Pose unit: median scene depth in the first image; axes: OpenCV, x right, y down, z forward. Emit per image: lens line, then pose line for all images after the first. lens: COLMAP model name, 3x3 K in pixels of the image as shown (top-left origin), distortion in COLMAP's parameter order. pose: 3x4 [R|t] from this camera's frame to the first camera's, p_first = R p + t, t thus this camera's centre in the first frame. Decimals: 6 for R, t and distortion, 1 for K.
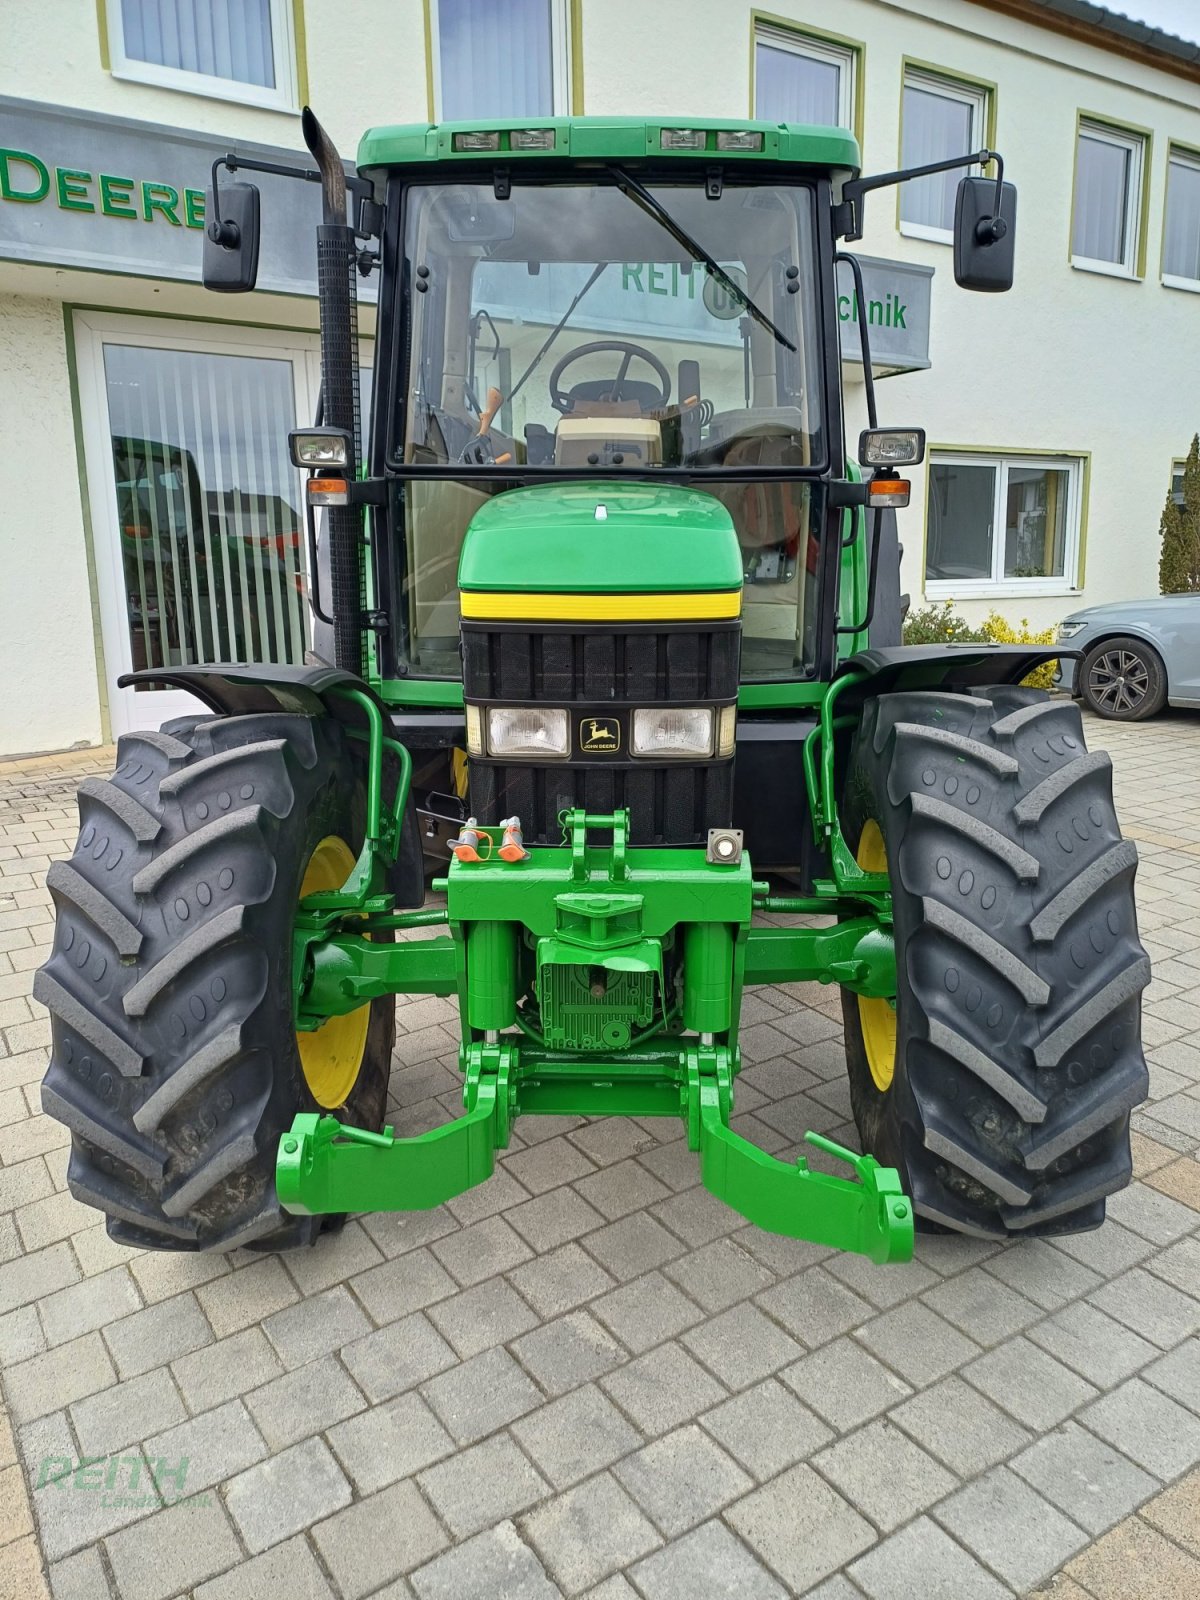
lens RADIAL K [[1189.0, 0, 600.0], [0, 1189.0, 800.0], [0, 0, 1]] dist [0.092616, -0.085183]
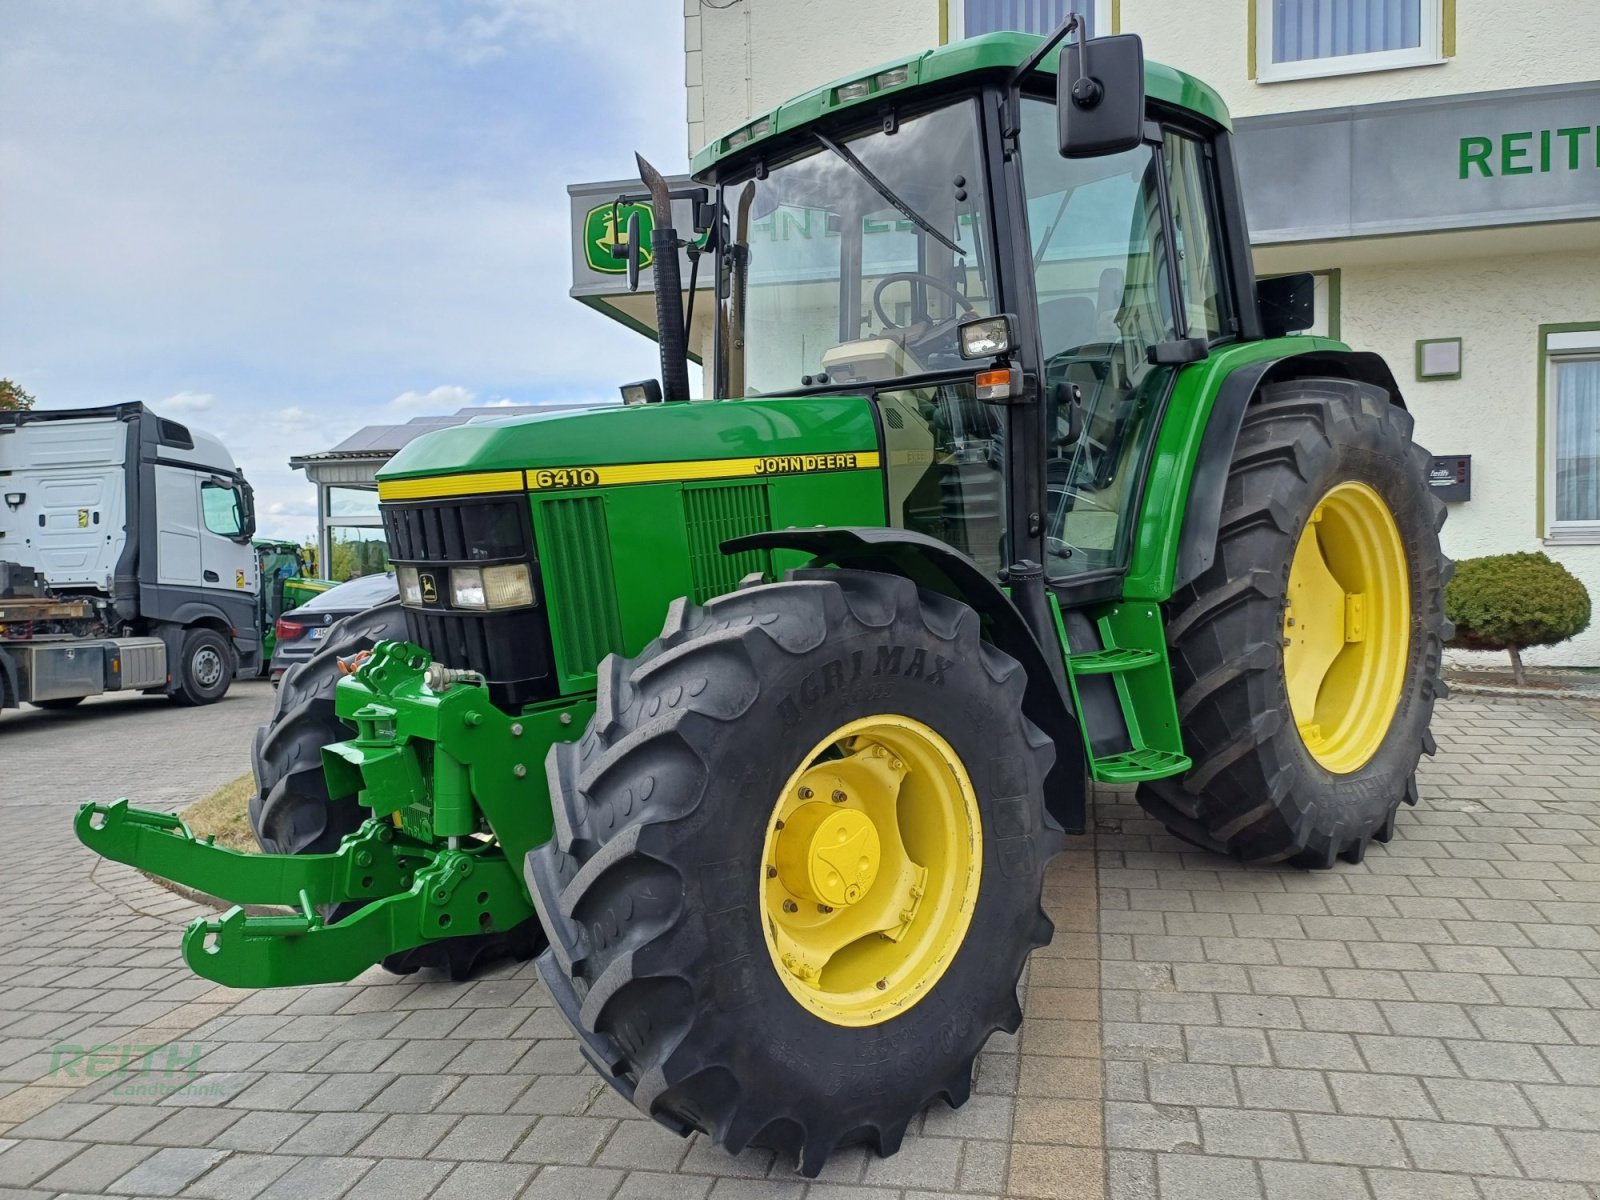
lens RADIAL K [[1189.0, 0, 790.8], [0, 1189.0, 601.3], [0, 0, 1]] dist [0.092616, -0.085183]
pose [[0.682186, 0.033014, -0.730433, 0.803708], [-0.129744, 0.988593, -0.076492, 0.005697], [0.719575, 0.146951, 0.678688, 0.265416]]
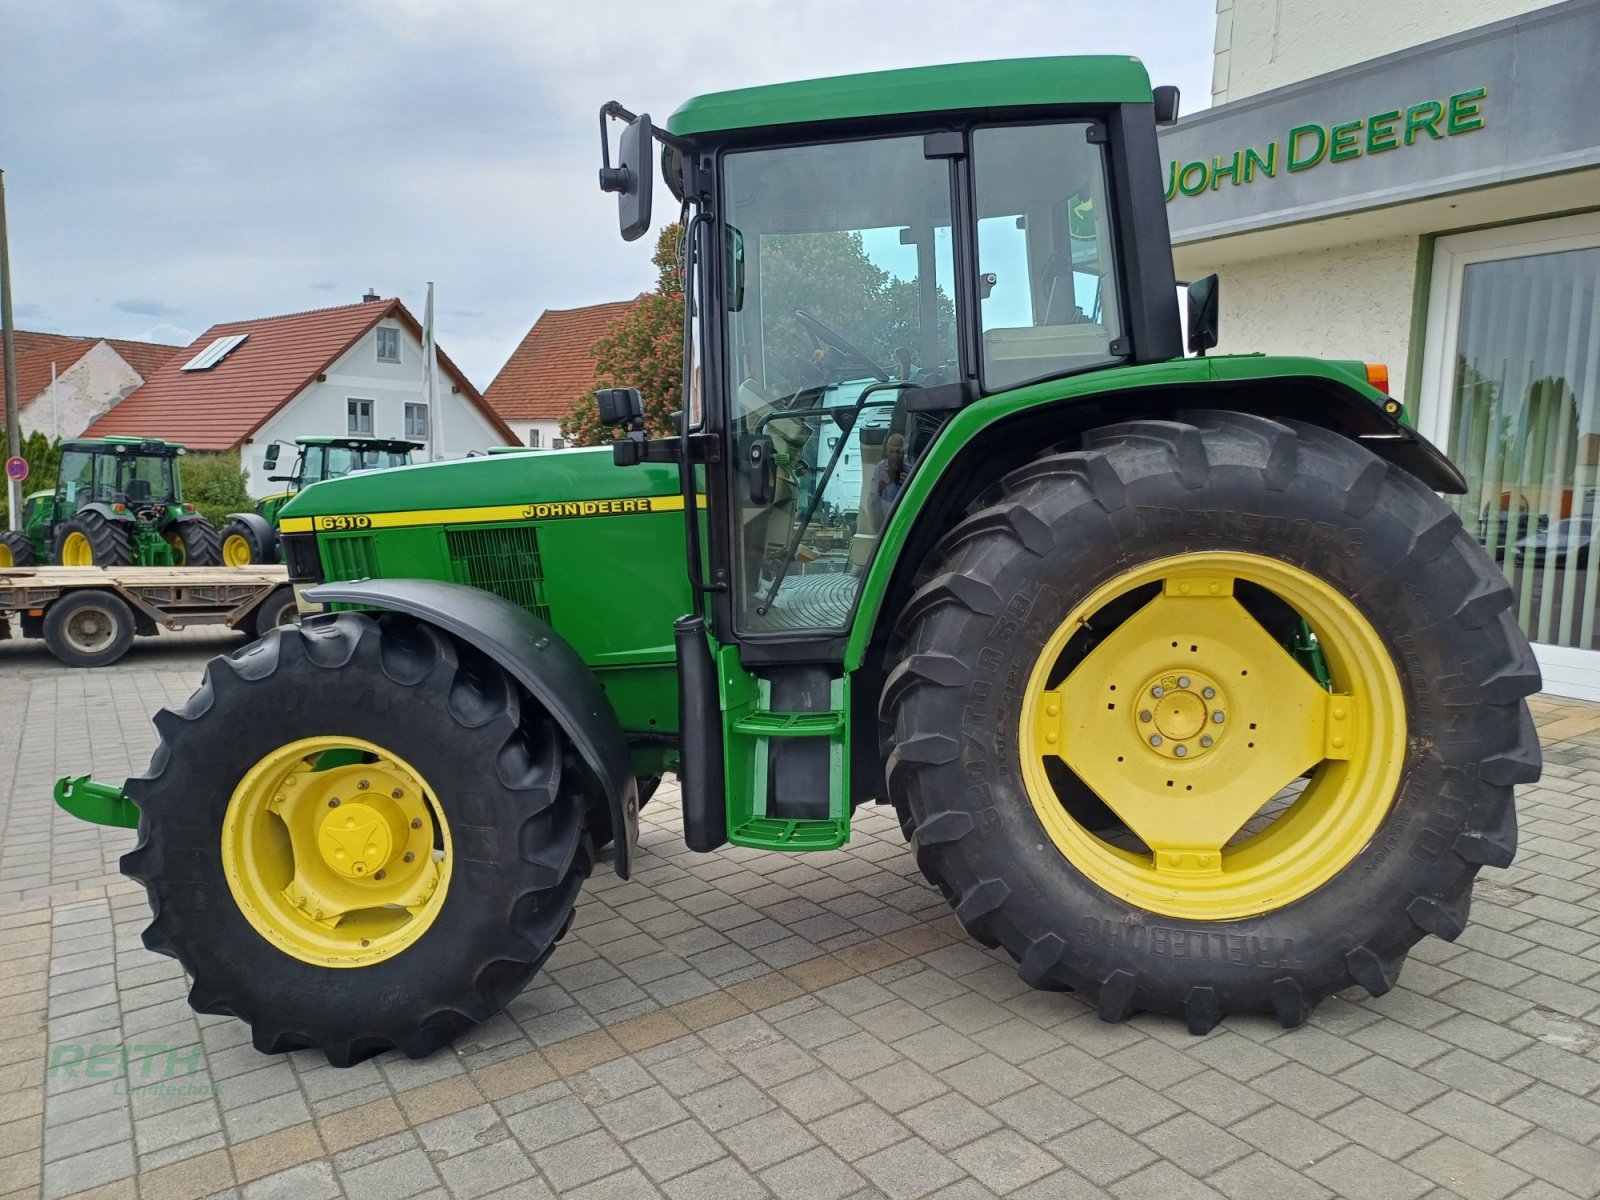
lens RADIAL K [[1185.1, 0, 796.1], [0, 1185.1, 600.2], [0, 0, 1]] dist [0.092790, -0.093892]
pose [[-0.027740, 0.125916, -0.991653, 1.208664], [-0.205507, 0.970126, 0.128931, -0.281127], [0.978263, 0.207368, -0.001035, 1.125996]]
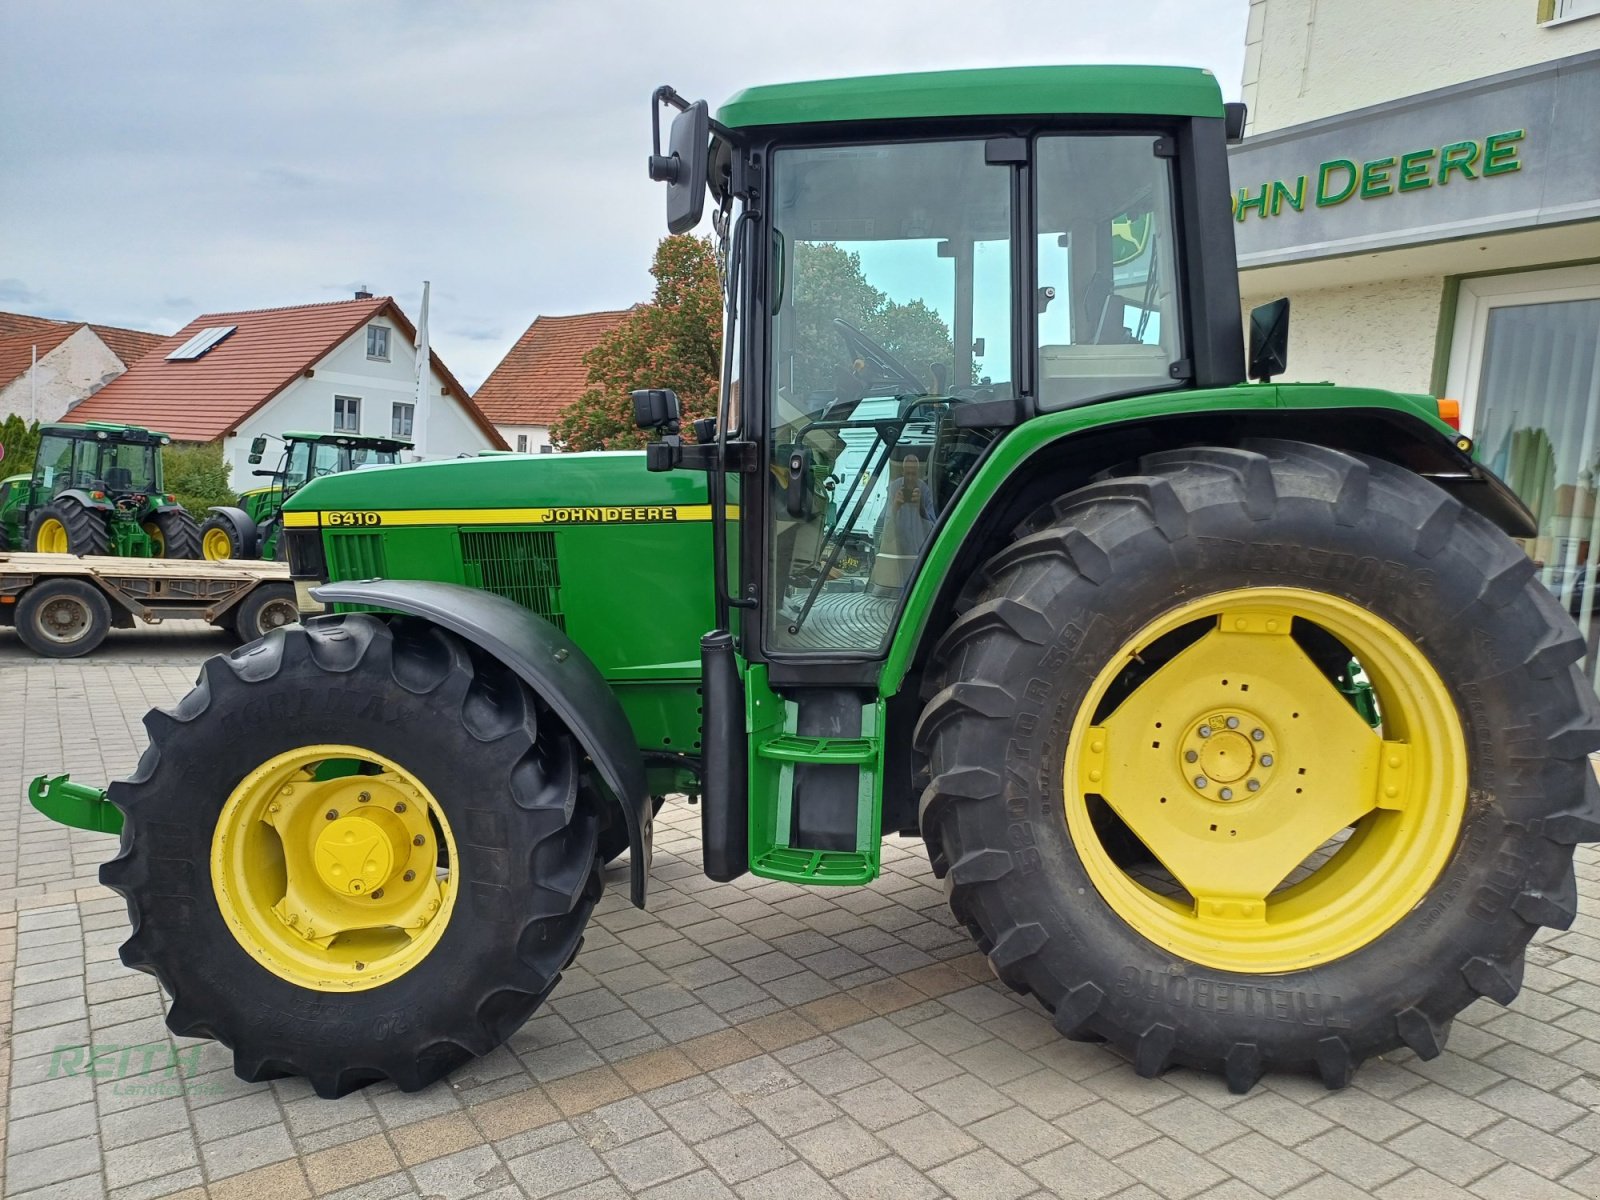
lens RADIAL K [[1186.1, 0, 803.6], [0, 1186.1, 606.9], [0, 0, 1]] dist [0.089239, -0.084508]
pose [[-0.009716, 0.115622, -0.993246, 1.163517], [-0.247817, 0.962027, 0.114412, -0.266244], [0.968758, 0.247255, 0.019306, 1.083944]]
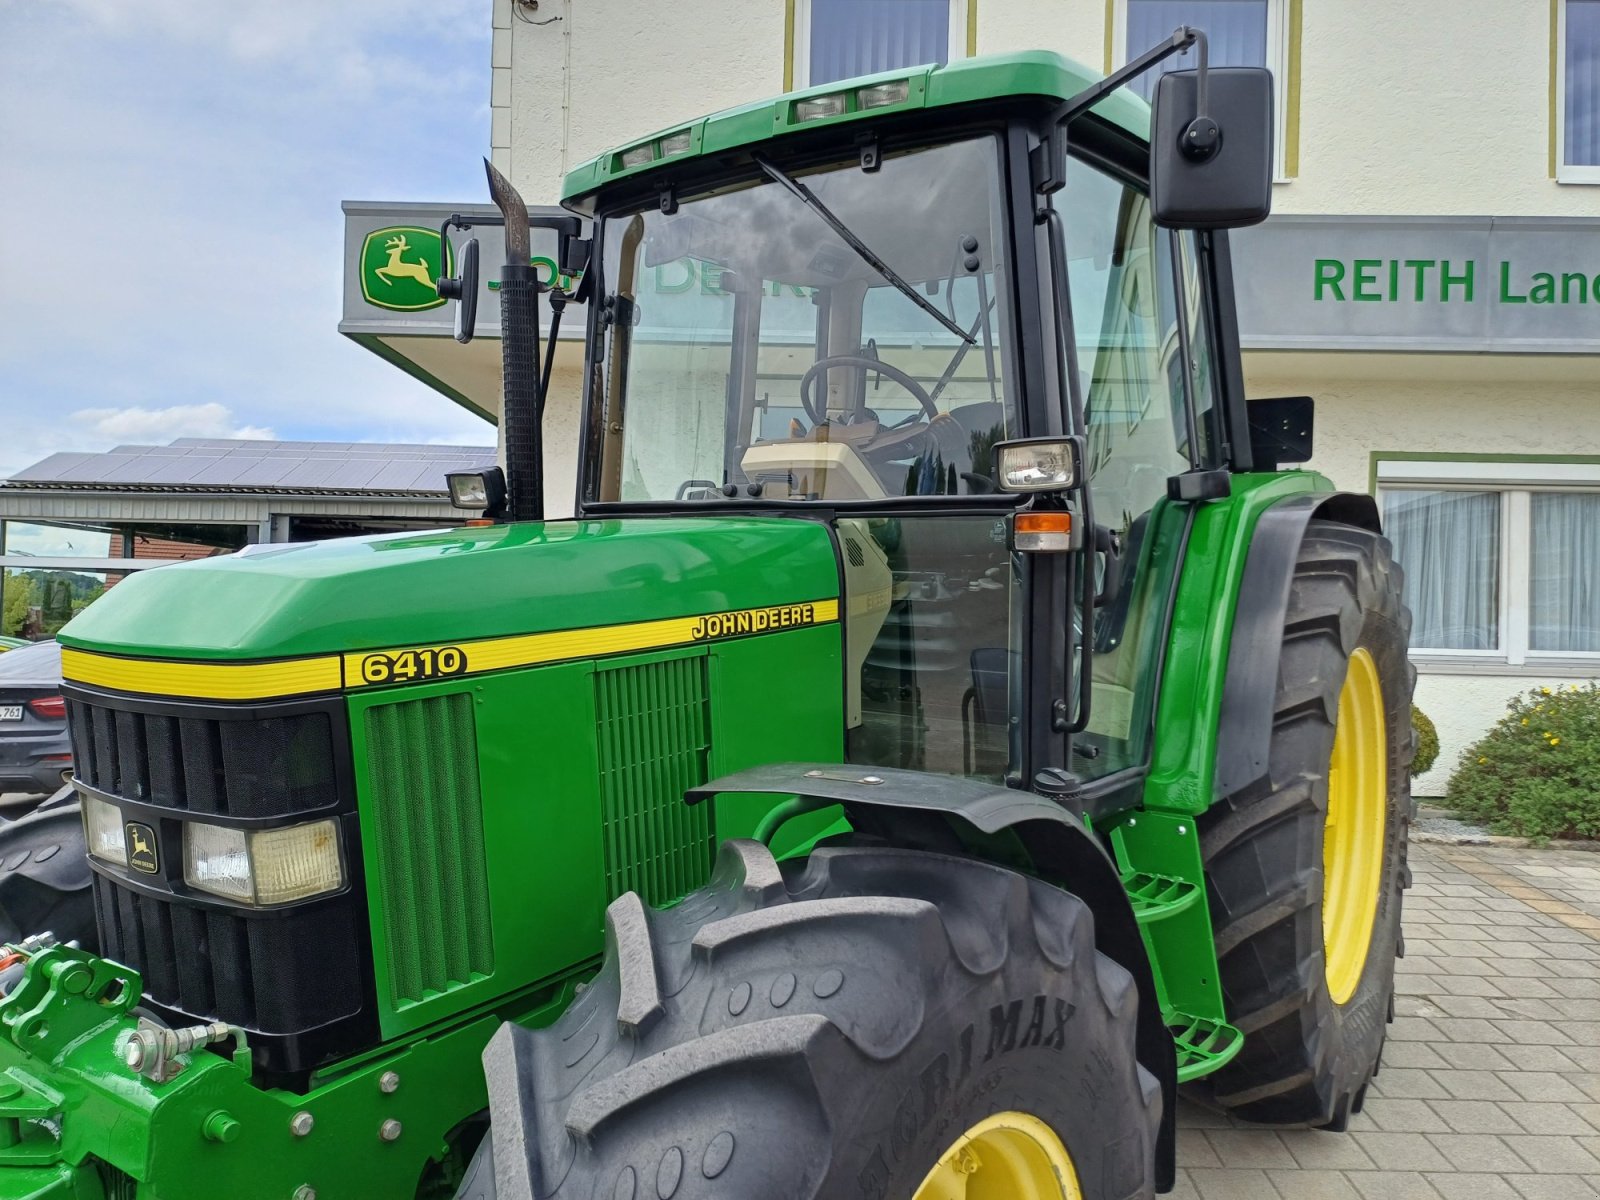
lens RADIAL K [[1186.1, 0, 803.6], [0, 1186.1, 606.9], [0, 0, 1]] dist [0.089239, -0.084508]
pose [[0.822845, 0.032152, -0.567356, 0.501530], [-0.139977, 0.979103, -0.147525, -0.093922], [0.550757, 0.200807, 0.810150, 0.388386]]
